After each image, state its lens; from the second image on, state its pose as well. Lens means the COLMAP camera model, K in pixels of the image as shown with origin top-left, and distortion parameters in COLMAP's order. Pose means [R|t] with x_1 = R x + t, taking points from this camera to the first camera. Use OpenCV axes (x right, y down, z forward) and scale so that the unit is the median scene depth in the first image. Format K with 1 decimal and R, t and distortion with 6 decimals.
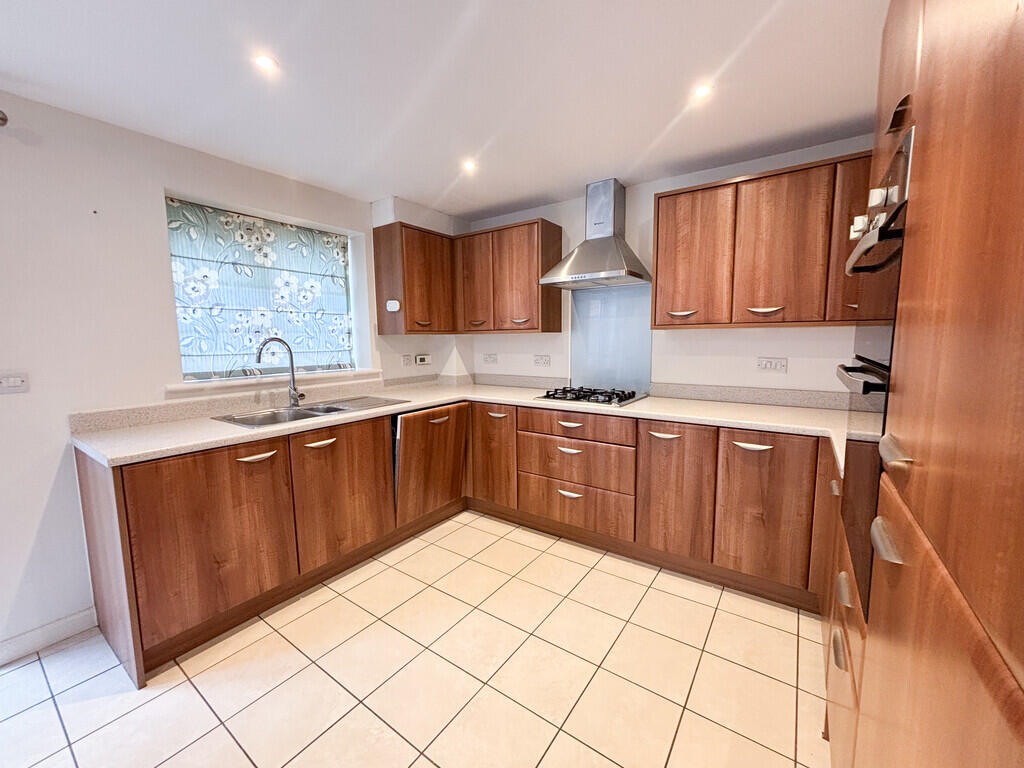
lens RADIAL K [[411.9, 0, 507.2], [0, 411.9, 384.4], [0, 0, 1]] dist [0.003449, -0.000286]
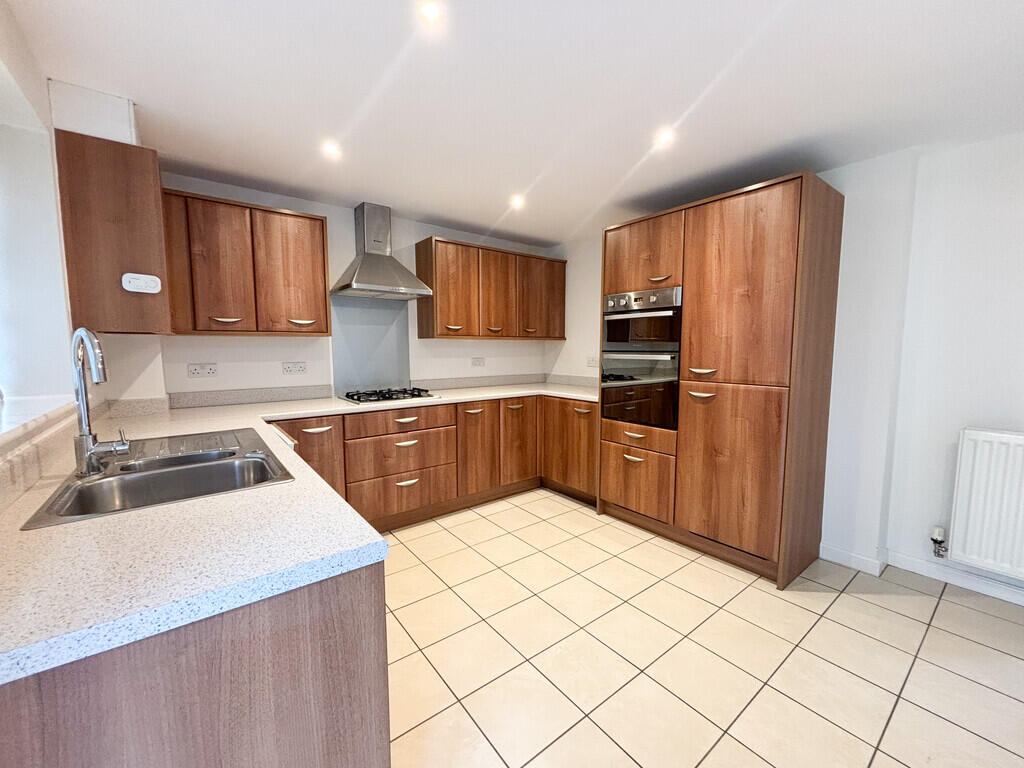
lens RADIAL K [[411.9, 0, 510.2], [0, 411.9, 383.4], [0, 0, 1]] dist [0.003449, -0.000286]
pose [[0.288450, -0.072641, 0.954735, -0.826281], [0.105674, 0.993442, 0.043659, -0.020325], [-0.951646, 0.088297, 0.294235, 0.388805]]
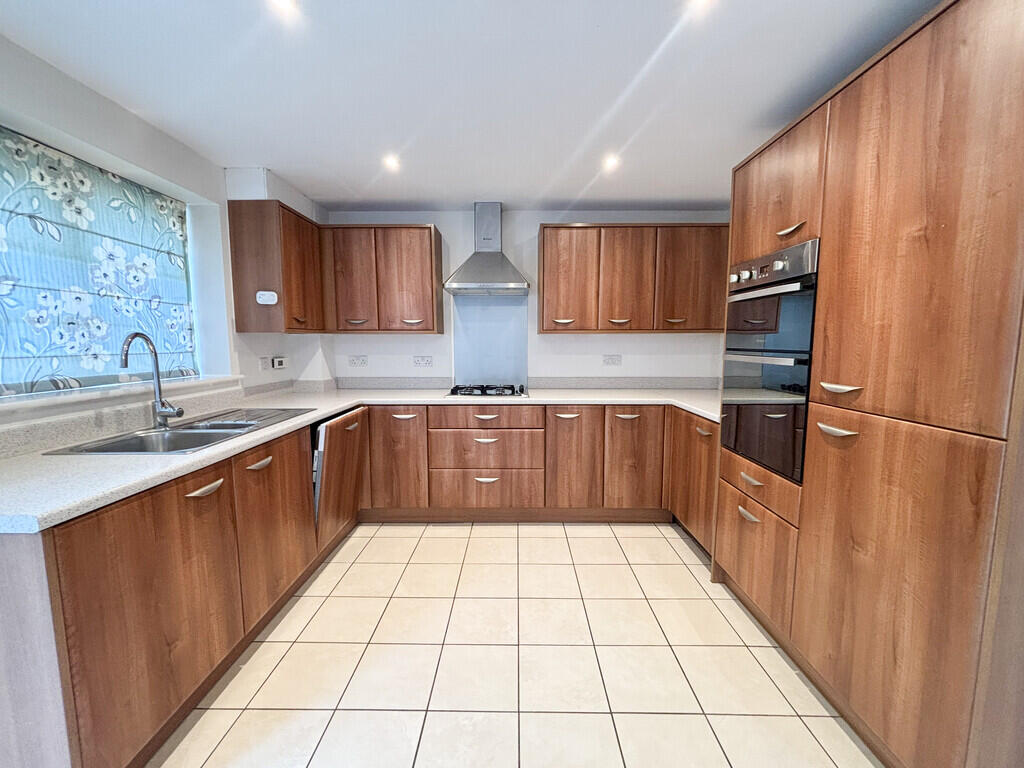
lens RADIAL K [[411.9, 0, 509.8], [0, 411.9, 384.5], [0, 0, 1]] dist [0.003449, -0.000286]
pose [[0.821801, -0.048414, 0.567715, -0.419877], [0.056123, 0.998416, 0.003903, 0.009723], [-0.567004, 0.028654, 0.823216, 0.045796]]
